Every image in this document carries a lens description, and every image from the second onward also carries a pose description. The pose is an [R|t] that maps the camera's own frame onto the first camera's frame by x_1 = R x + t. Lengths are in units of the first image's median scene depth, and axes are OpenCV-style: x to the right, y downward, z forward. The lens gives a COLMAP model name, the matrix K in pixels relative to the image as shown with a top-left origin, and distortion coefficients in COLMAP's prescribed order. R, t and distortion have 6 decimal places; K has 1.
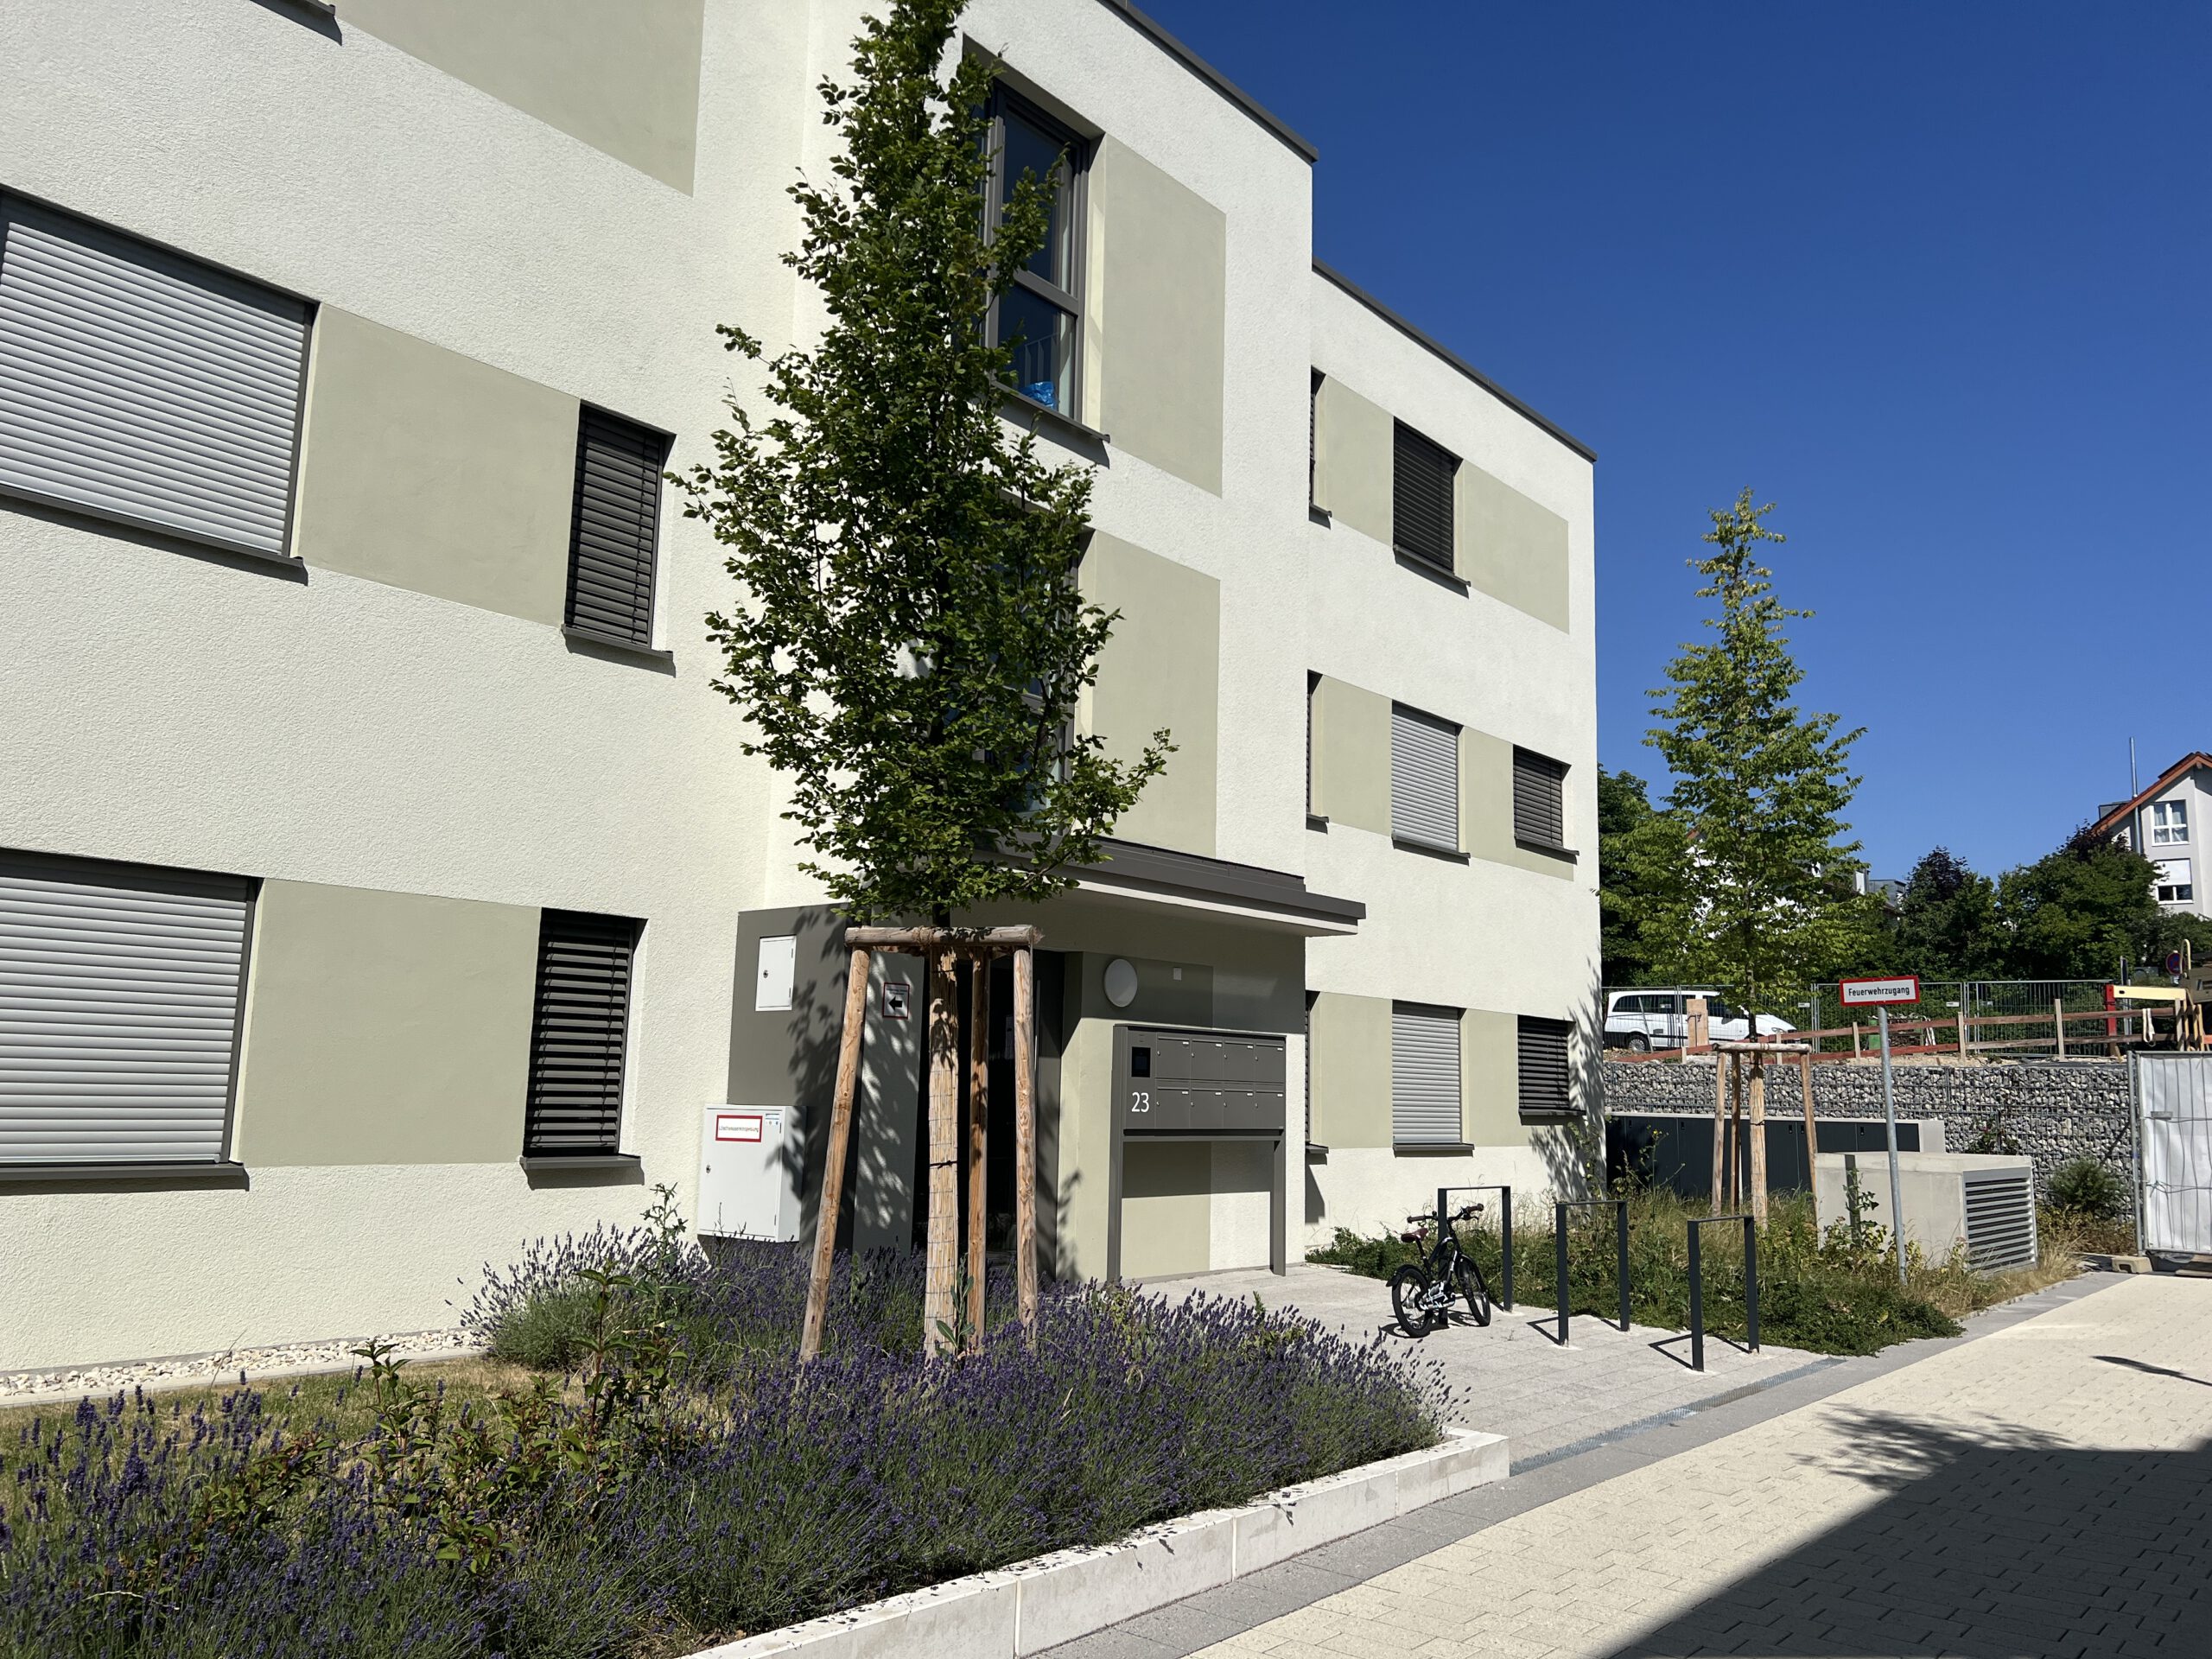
lens RADIAL K [[1714.6, 0, 1106.0], [0, 1714.6, 829.5], [0, 0, 1]] dist [0.129323, -0.198184]
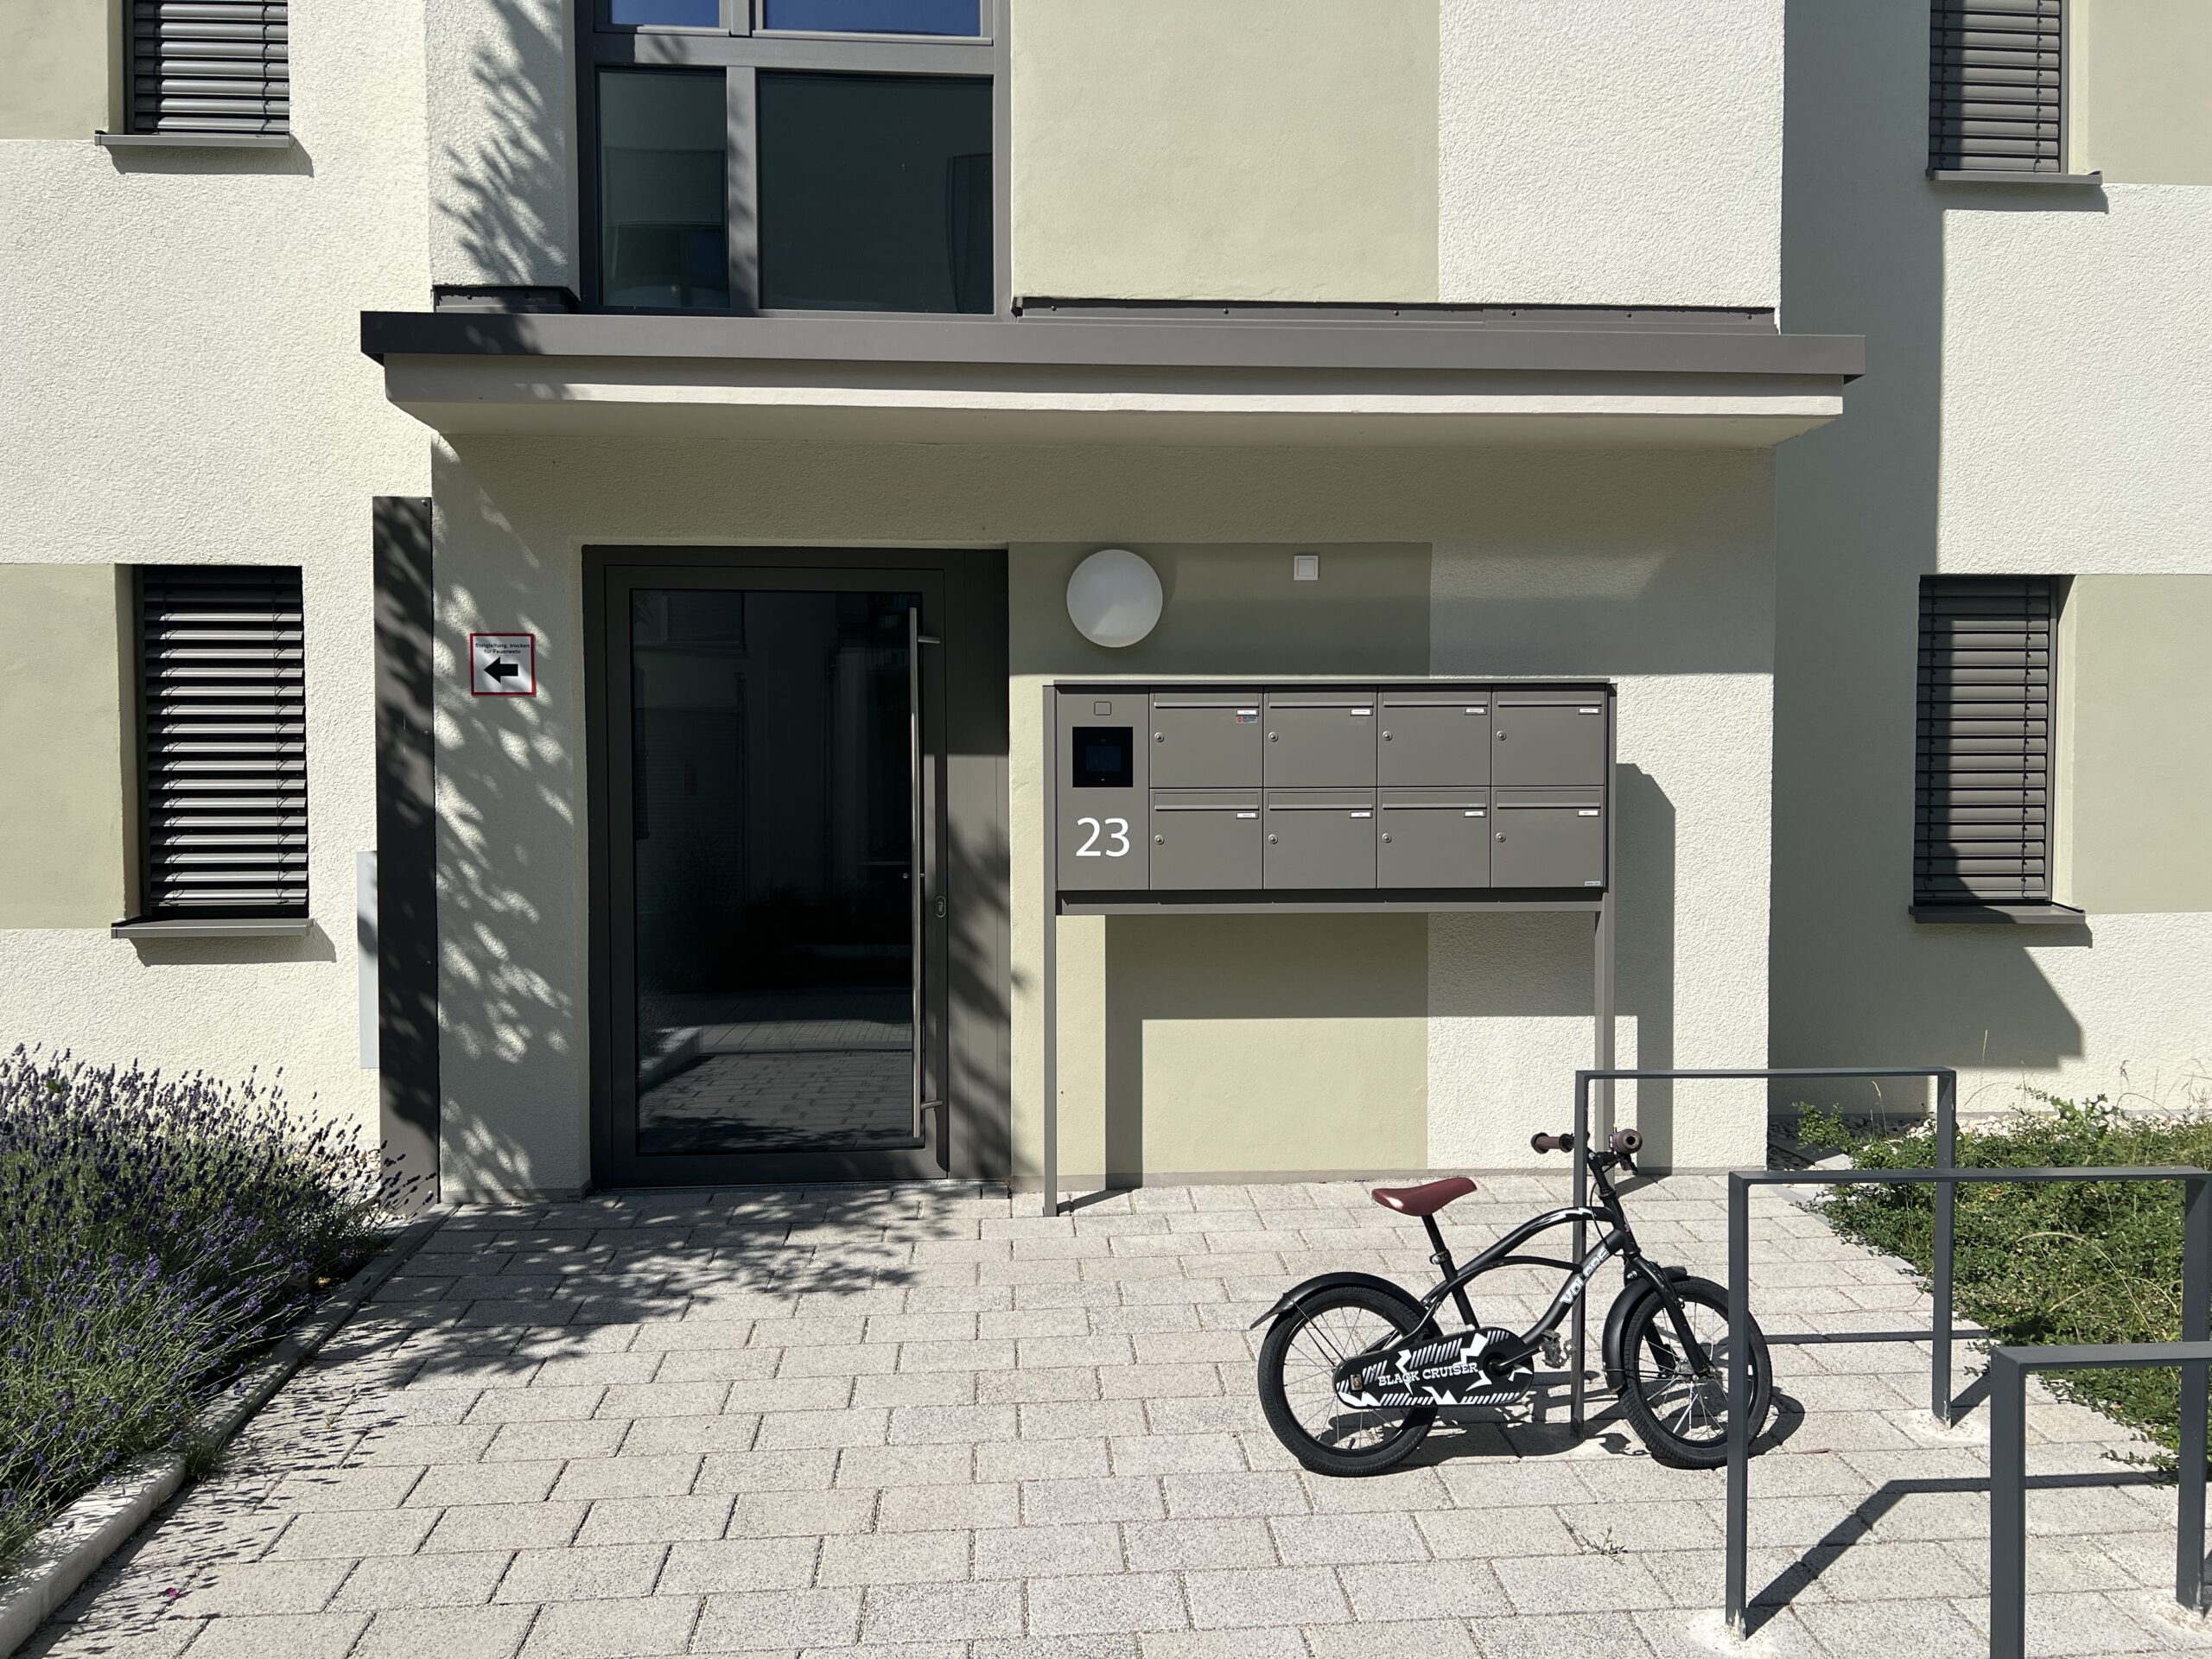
lens RADIAL K [[1714.6, 0, 1106.0], [0, 1714.6, 829.5], [0, 0, 1]] dist [0.129323, -0.198184]
pose [[0.695755, -0.005268, -0.718260, 0.357459], [0.129309, 0.984554, 0.118037, 0.095053], [0.706543, -0.175002, 0.685690, 0.641367]]
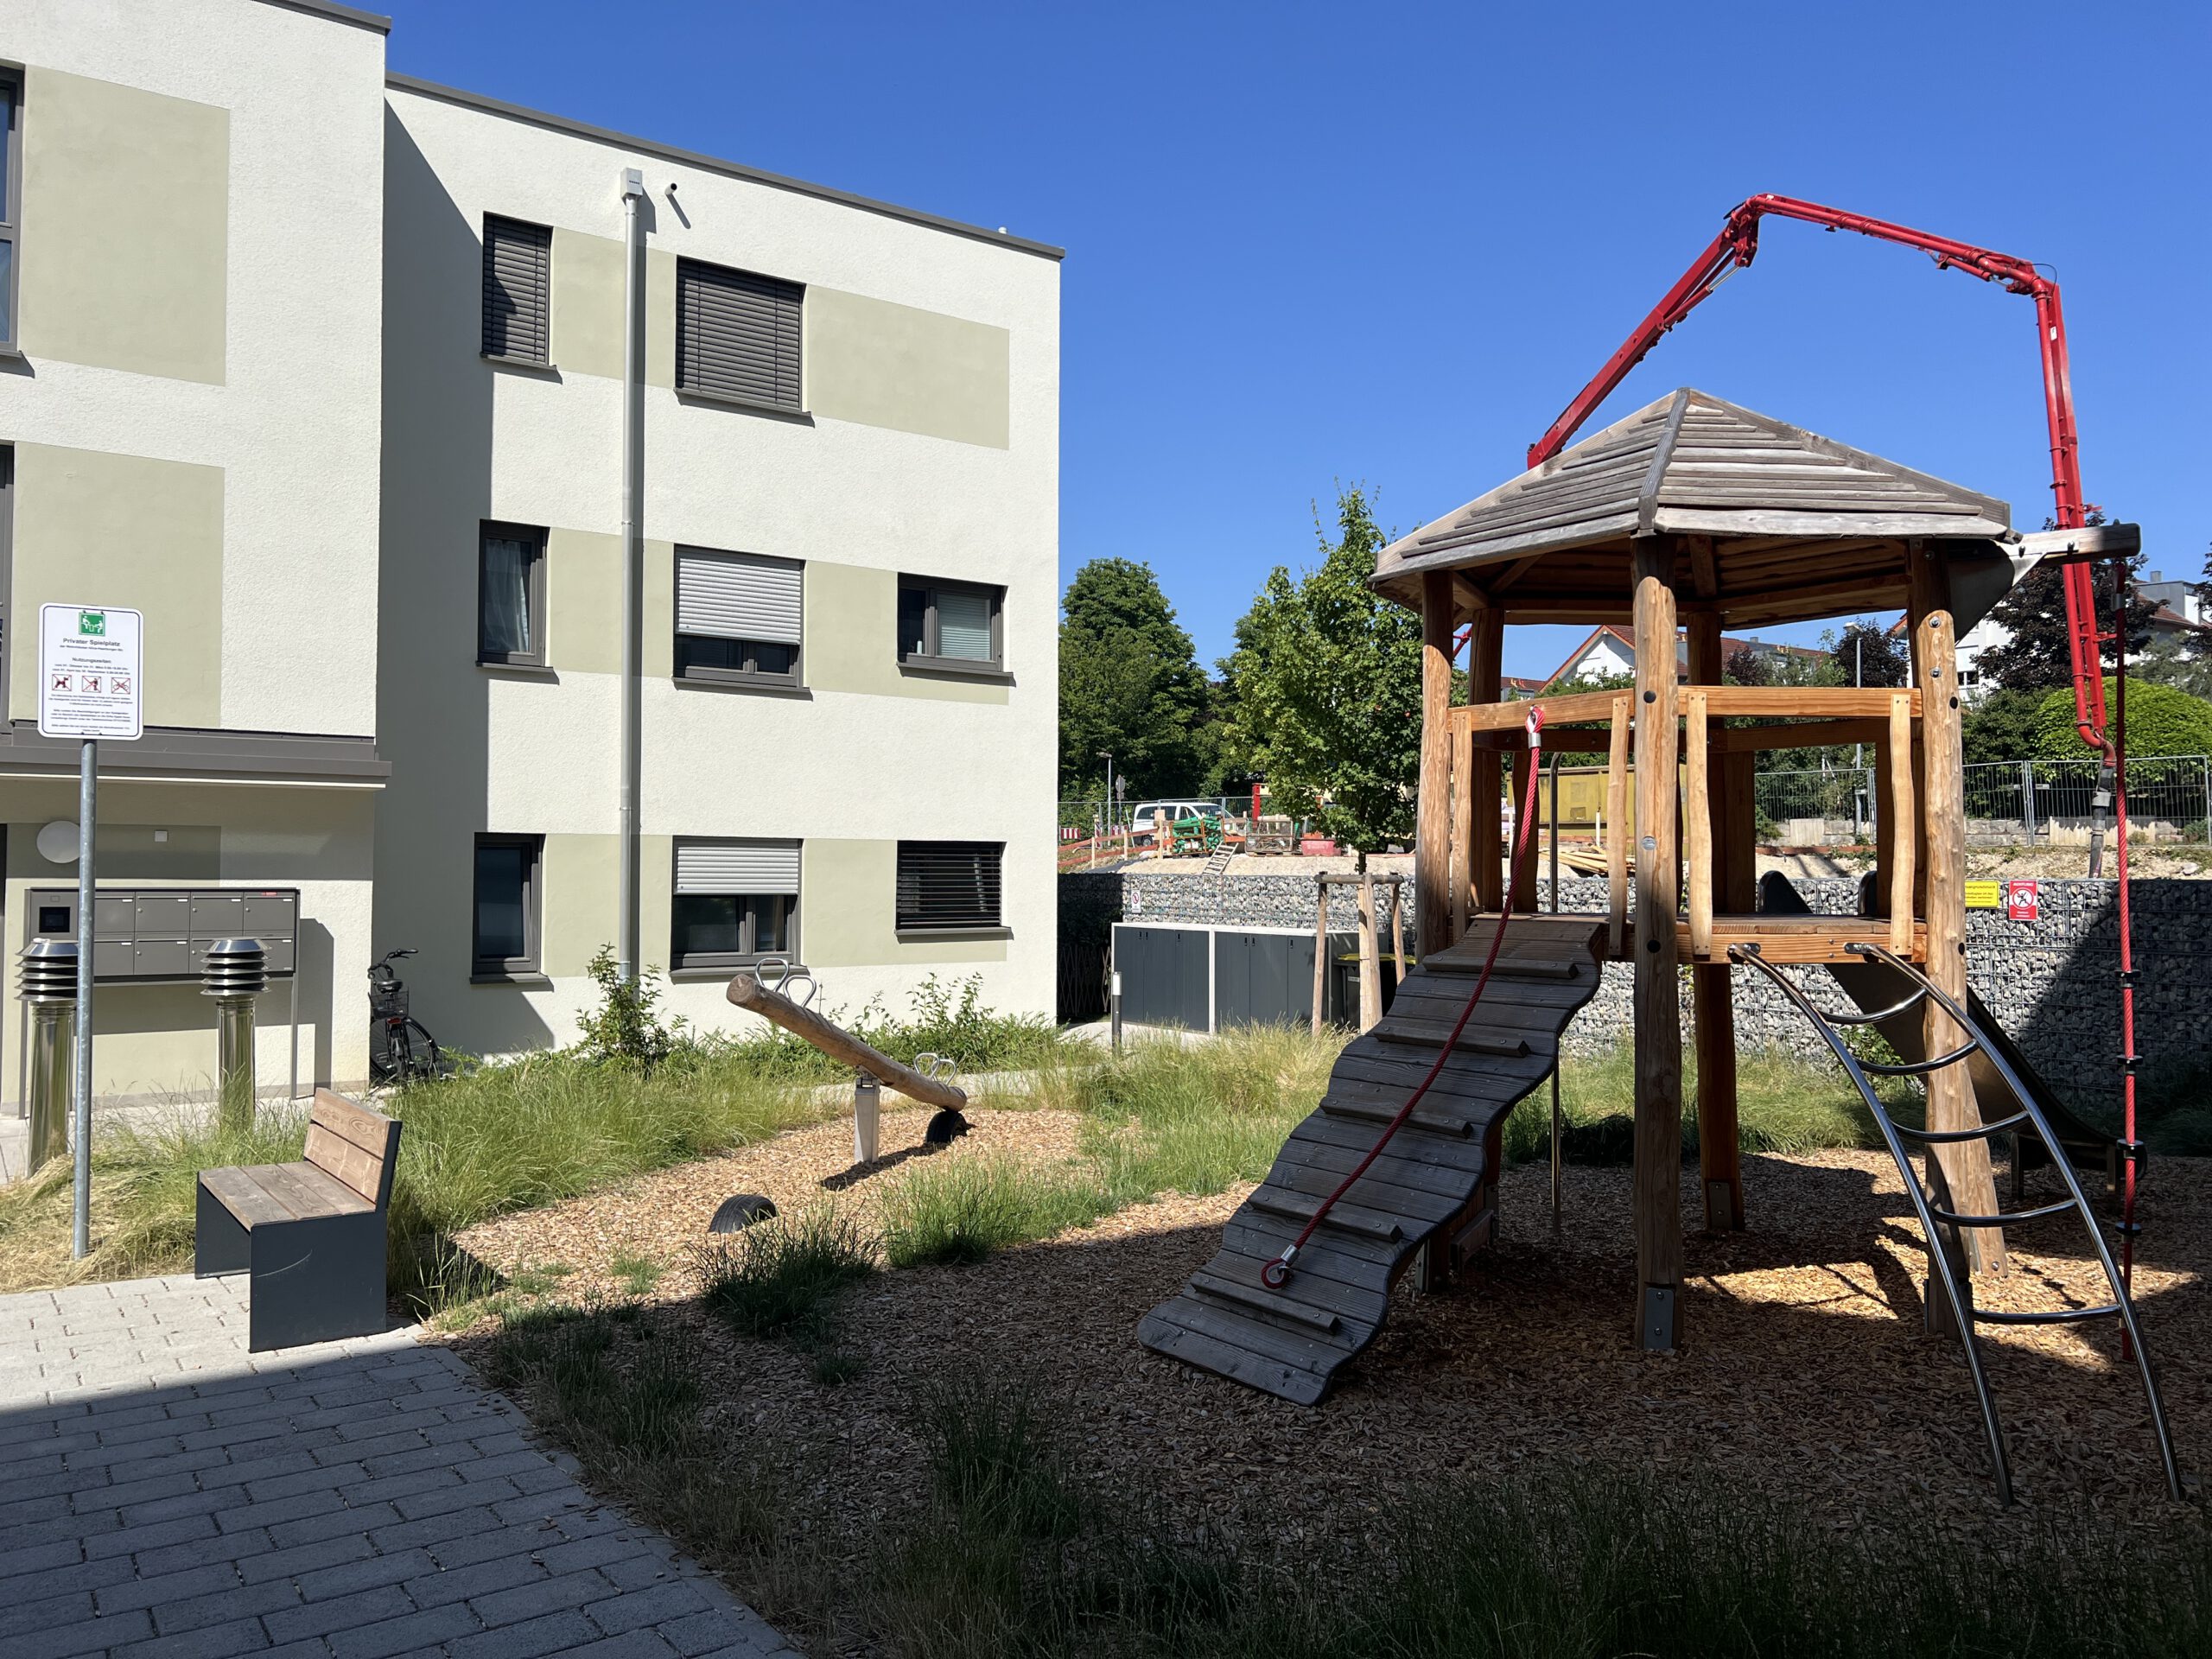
lens RADIAL K [[1714.6, 0, 1106.0], [0, 1714.6, 829.5], [0, 0, 1]] dist [0.129323, -0.198184]
pose [[0.959104, -0.032519, -0.281181, 0.983612], [0.065718, 0.991817, 0.109457, -0.004230], [0.275321, -0.123459, 0.953392, 0.090289]]
